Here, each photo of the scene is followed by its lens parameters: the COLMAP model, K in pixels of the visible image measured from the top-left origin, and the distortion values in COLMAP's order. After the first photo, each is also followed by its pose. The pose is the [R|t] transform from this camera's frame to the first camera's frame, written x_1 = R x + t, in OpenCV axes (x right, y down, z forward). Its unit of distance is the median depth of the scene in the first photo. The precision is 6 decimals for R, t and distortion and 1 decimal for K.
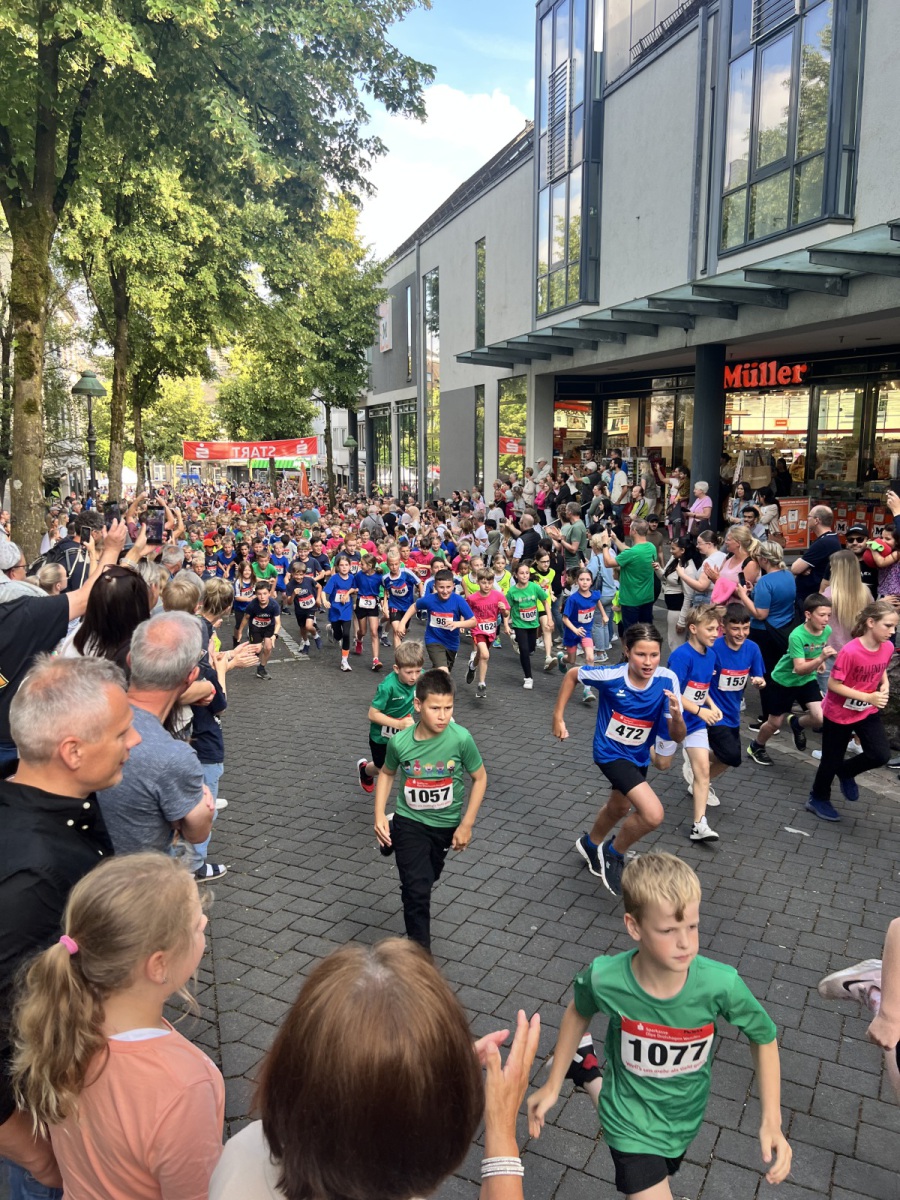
lens RADIAL K [[886.9, 0, 438.0], [0, 886.9, 589.1], [0, 0, 1]] dist [0.043263, -0.052543]
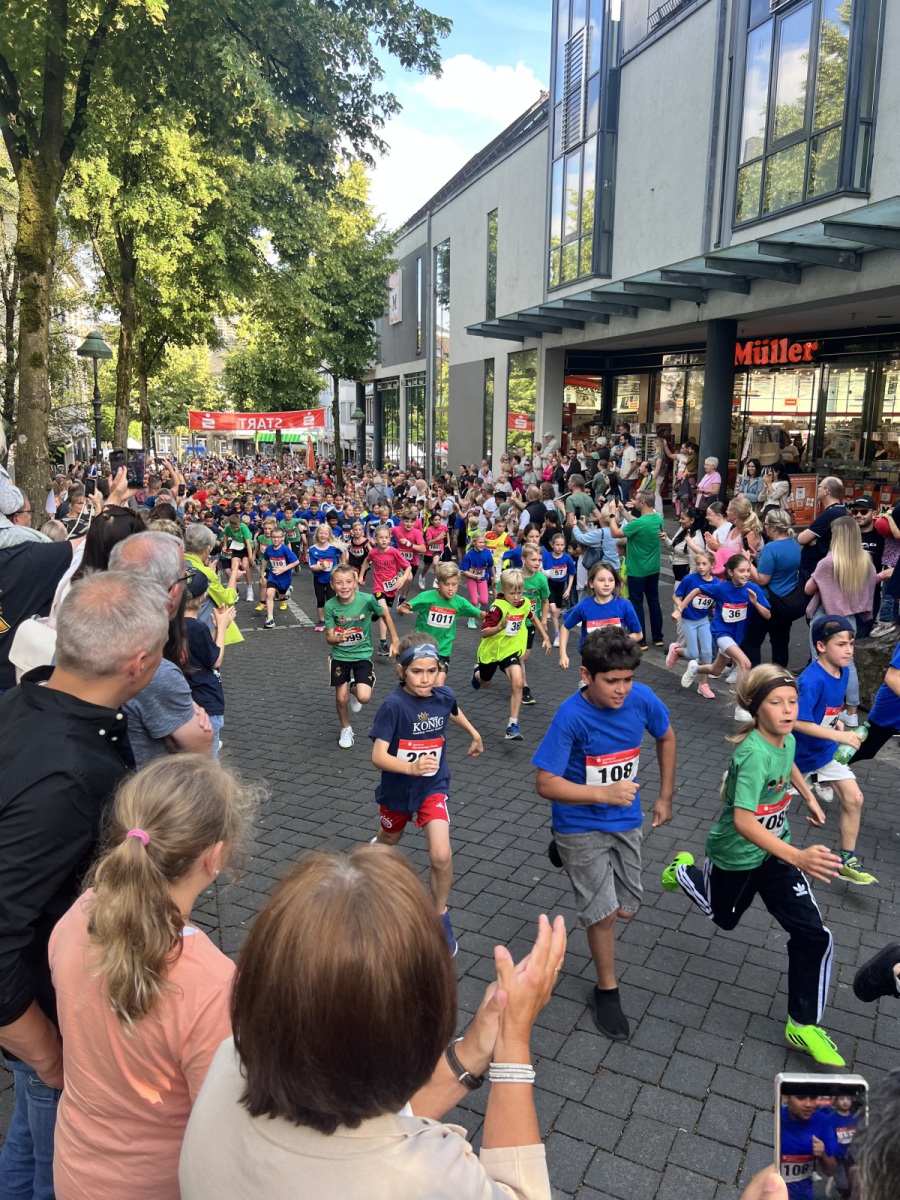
lens RADIAL K [[886.9, 0, 453.7], [0, 886.9, 590.8], [0, 0, 1]] dist [0.043263, -0.052543]
pose [[0.999789, 0.016725, 0.011944, -0.000793], [-0.017031, 0.999516, 0.026047, 0.006417], [-0.011503, -0.026245, 0.999589, 0.000172]]
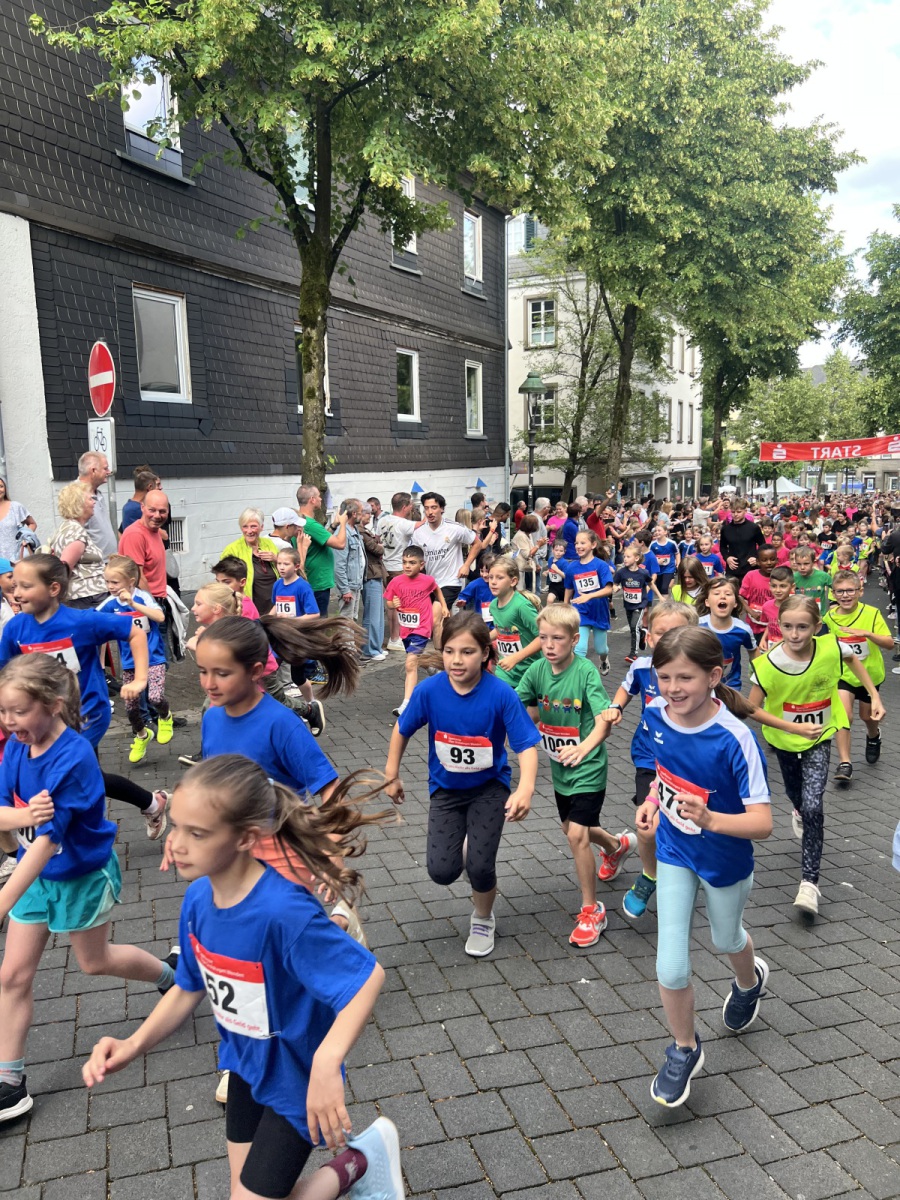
lens RADIAL K [[886.9, 0, 445.1], [0, 886.9, 594.5], [0, 0, 1]] dist [0.043263, -0.052543]
pose [[0.743802, 0.082238, -0.663322, 0.228769], [-0.088136, 0.995804, 0.024629, 0.016974], [0.662564, 0.040144, 0.747929, 0.059658]]
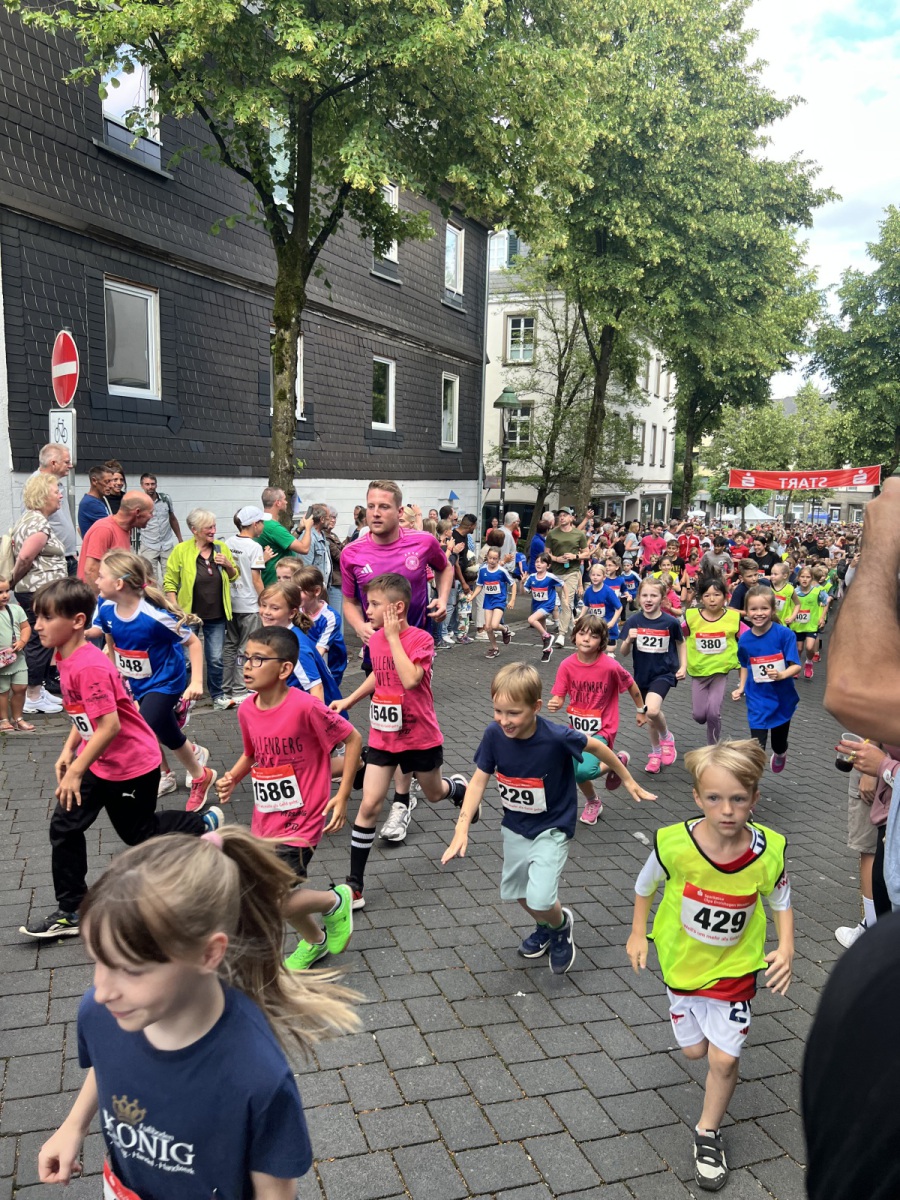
lens RADIAL K [[886.9, 0, 456.4], [0, 886.9, 603.5], [0, 0, 1]] dist [0.043263, -0.052543]
pose [[0.769599, 0.110551, -0.628884, 0.230533], [-0.129783, 0.991422, 0.015460, 0.017723], [0.625199, 0.069721, 0.777345, 0.063105]]
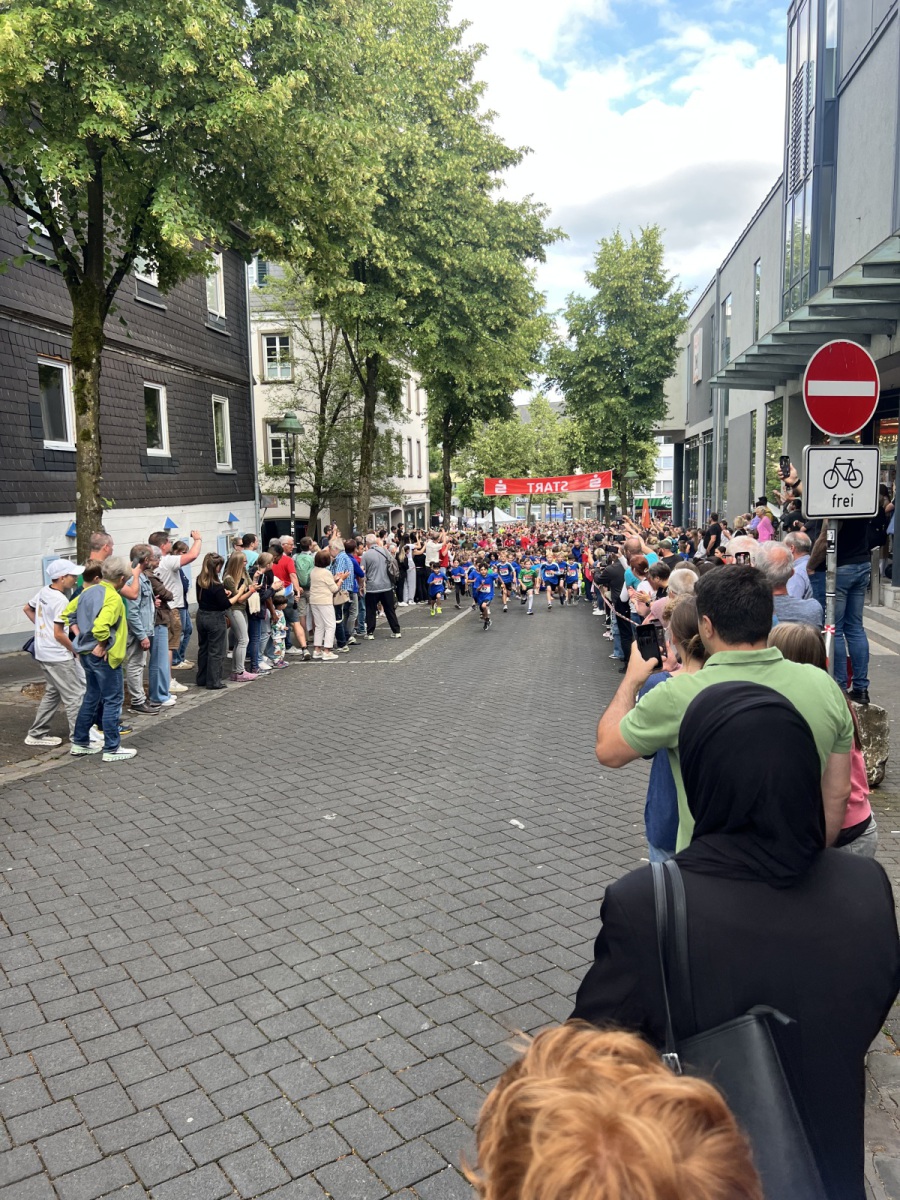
lens RADIAL K [[886.9, 0, 458.0], [0, 886.9, 595.8], [0, 0, 1]] dist [0.043263, -0.052543]
pose [[0.916340, 0.035491, -0.398826, 0.216578], [-0.050547, 0.998349, -0.027295, 0.013858], [0.397198, 0.045171, 0.916620, 0.014627]]
